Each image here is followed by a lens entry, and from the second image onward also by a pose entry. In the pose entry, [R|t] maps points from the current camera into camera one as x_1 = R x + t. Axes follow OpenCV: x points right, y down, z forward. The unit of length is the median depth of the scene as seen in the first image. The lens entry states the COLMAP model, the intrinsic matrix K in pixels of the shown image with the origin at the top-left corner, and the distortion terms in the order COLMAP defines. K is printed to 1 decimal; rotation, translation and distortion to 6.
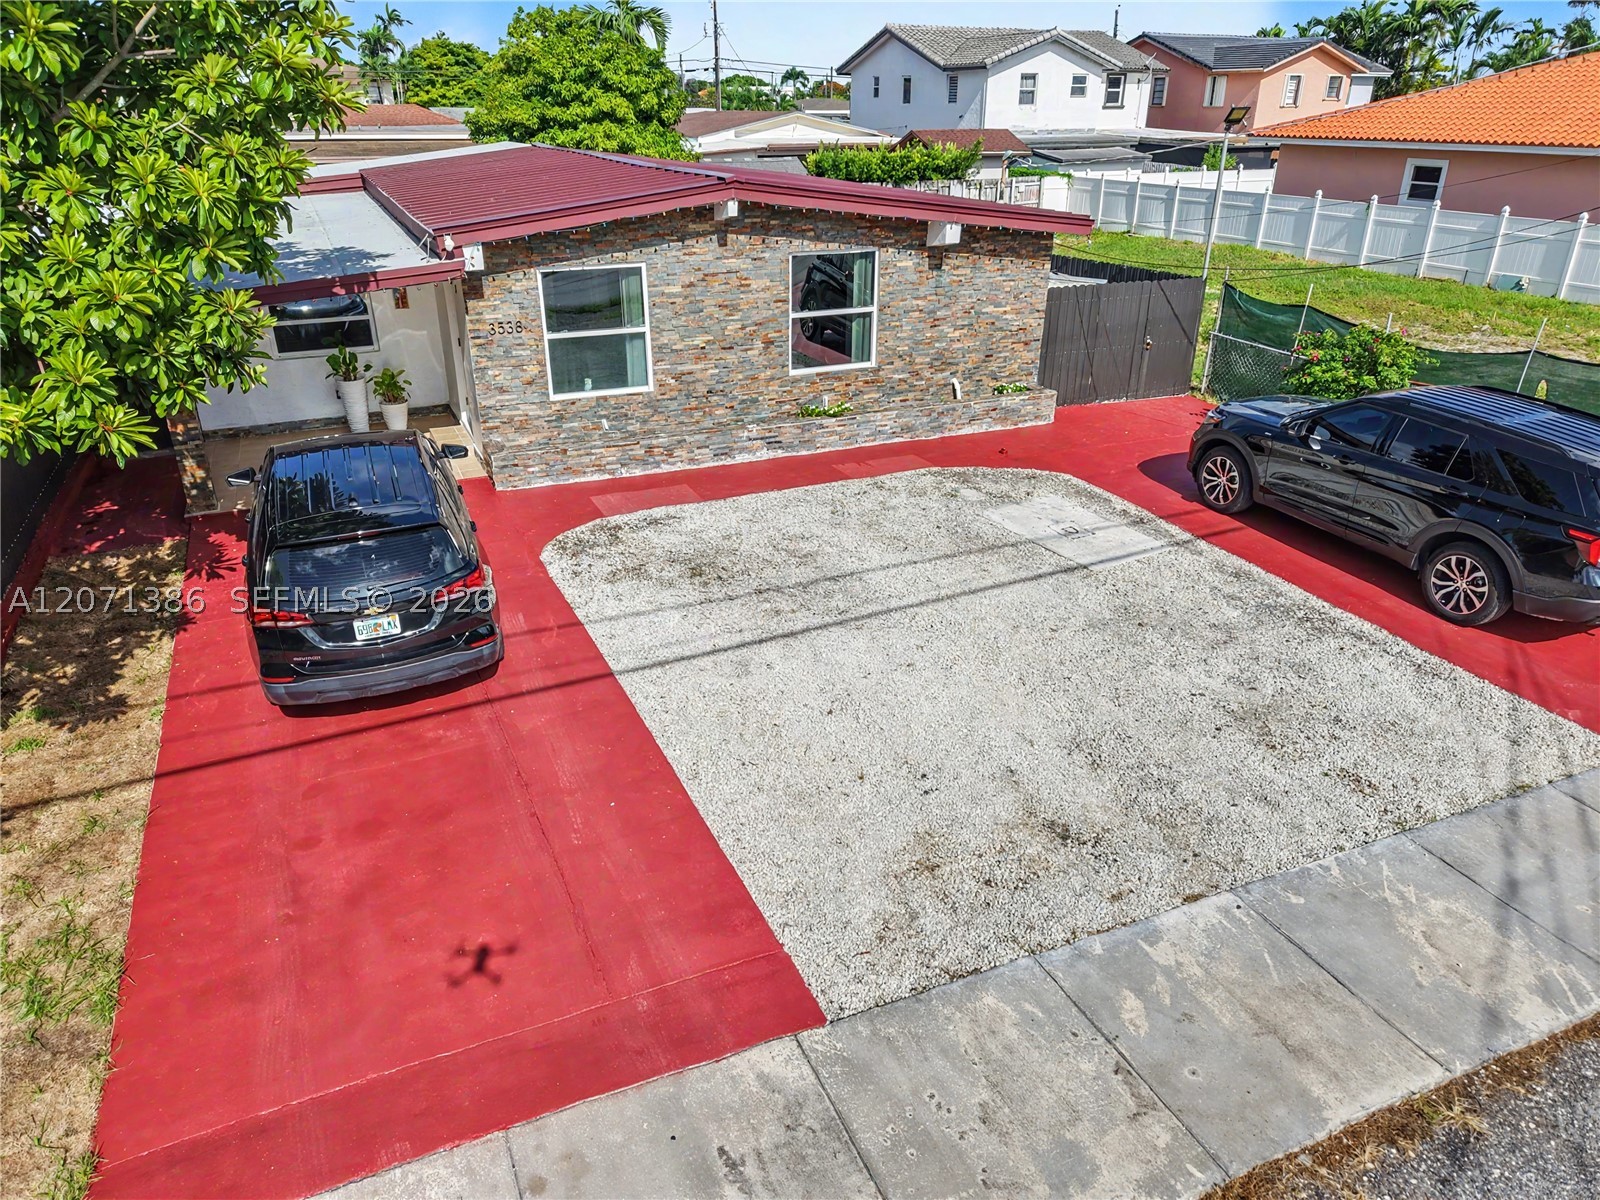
lens RADIAL K [[1063.5, 0, 799.6], [0, 1063.5, 609.8], [0, 0, 1]] dist [0.038165, -0.036325]
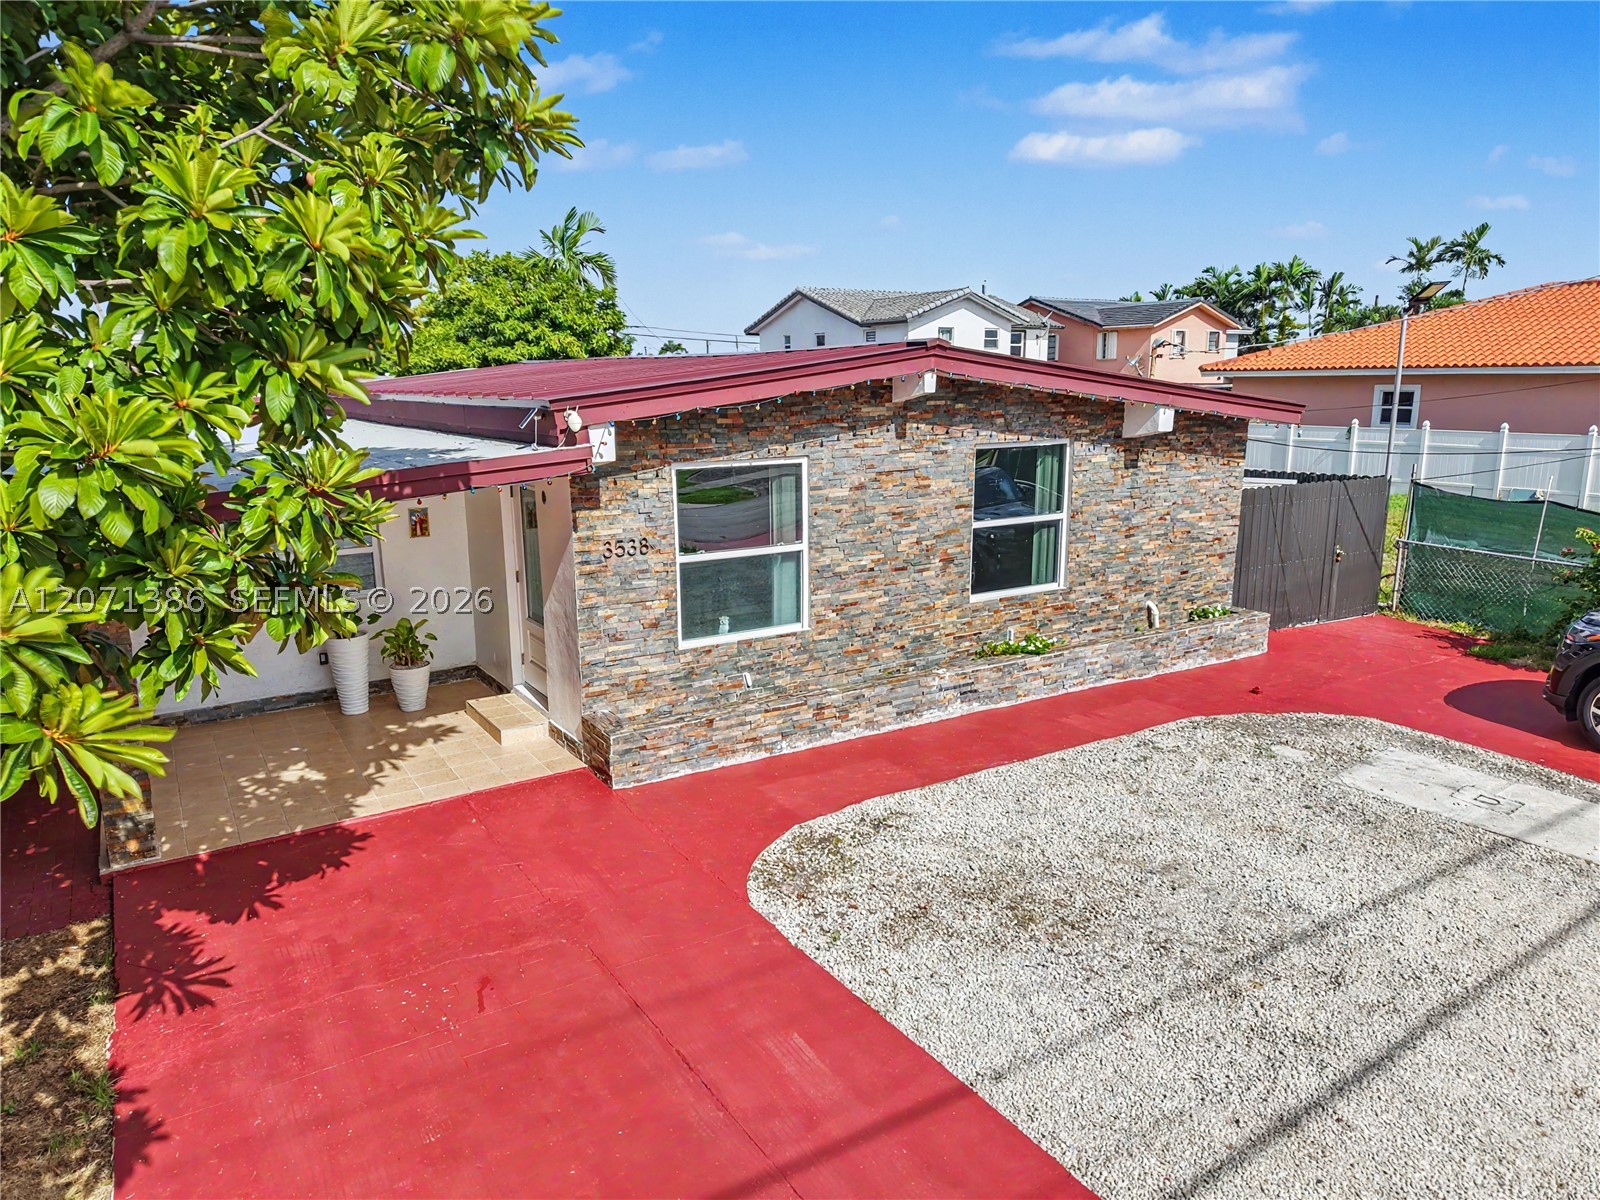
lens RADIAL K [[1063.5, 0, 796.7], [0, 1063.5, 608.7], [0, 0, 1]] dist [0.038165, -0.036325]
pose [[0.991022, -0.038438, 0.128056, -0.233005], [0.066812, 0.971997, -0.225297, -0.059827], [-0.115810, 0.231830, 0.965838, 0.311108]]
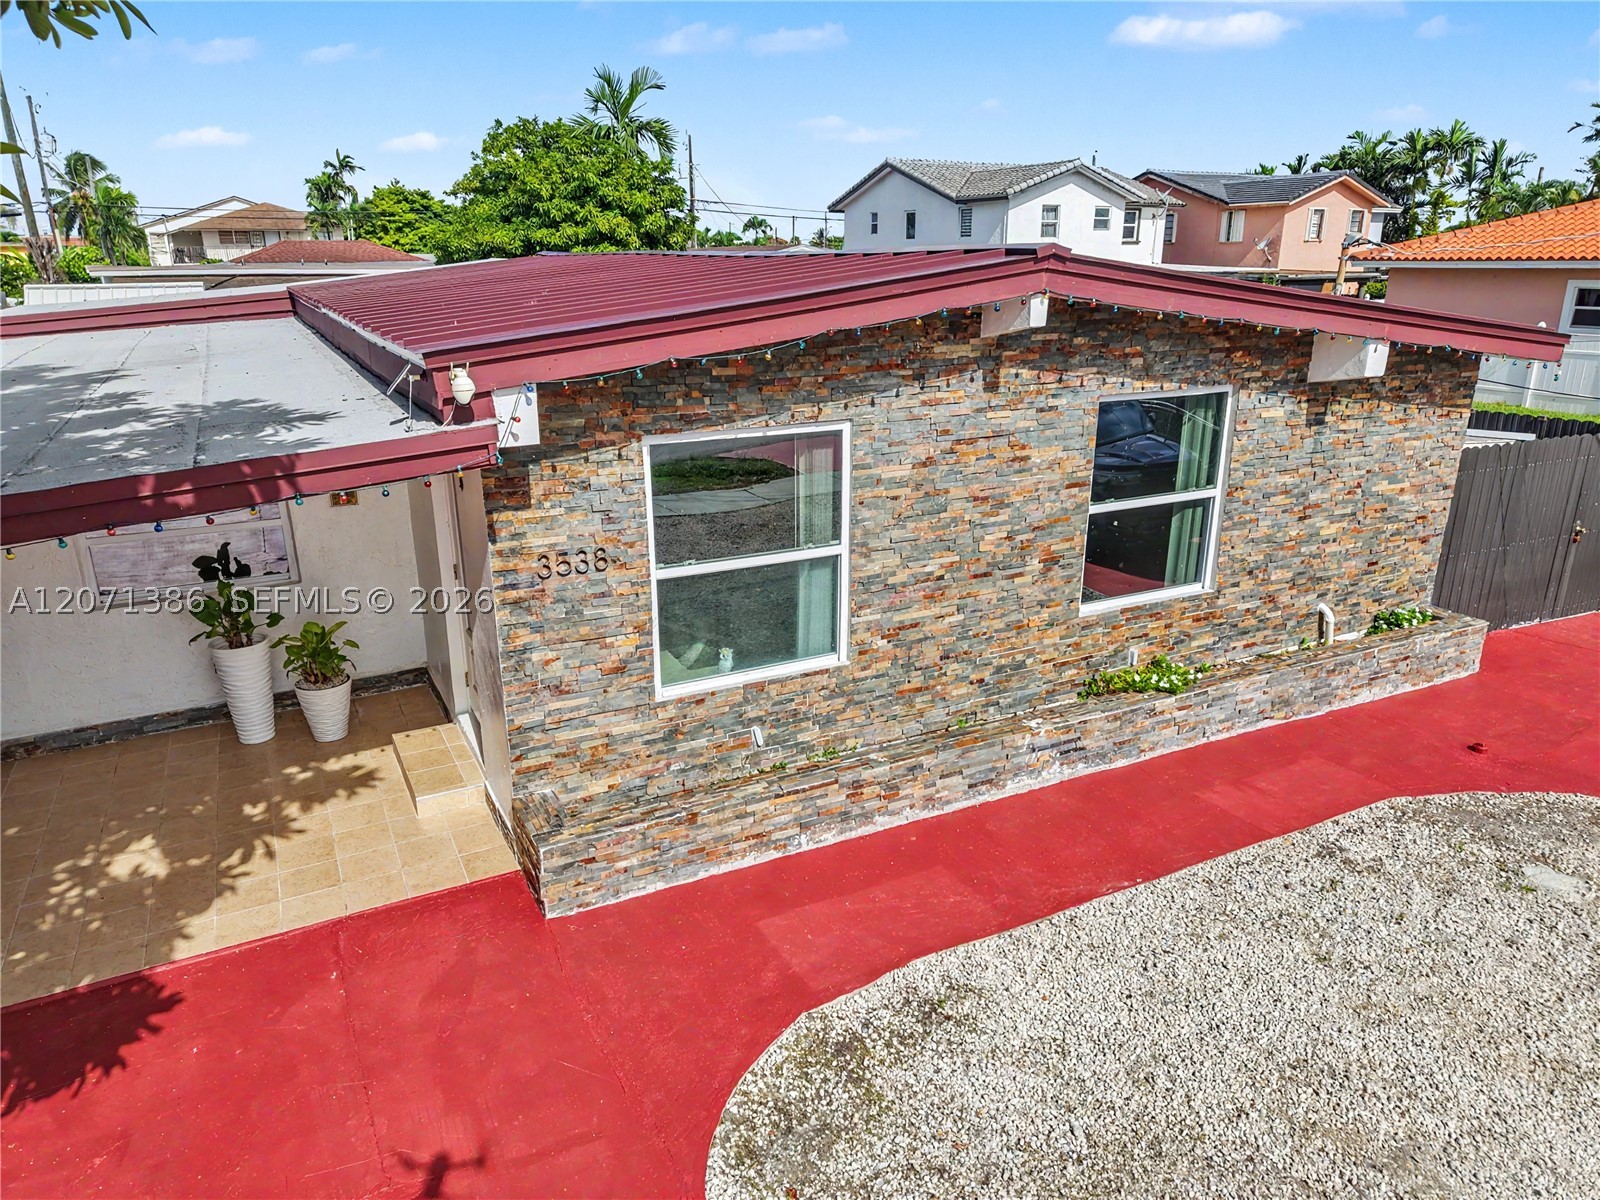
lens RADIAL K [[1063.5, 0, 800.6], [0, 1063.5, 607.6], [0, 0, 1]] dist [0.038165, -0.036325]
pose [[0.998489, -0.021164, 0.050712, -0.182777], [0.027374, 0.991770, -0.125075, -0.167997], [-0.047648, 0.126274, 0.990850, 0.494135]]
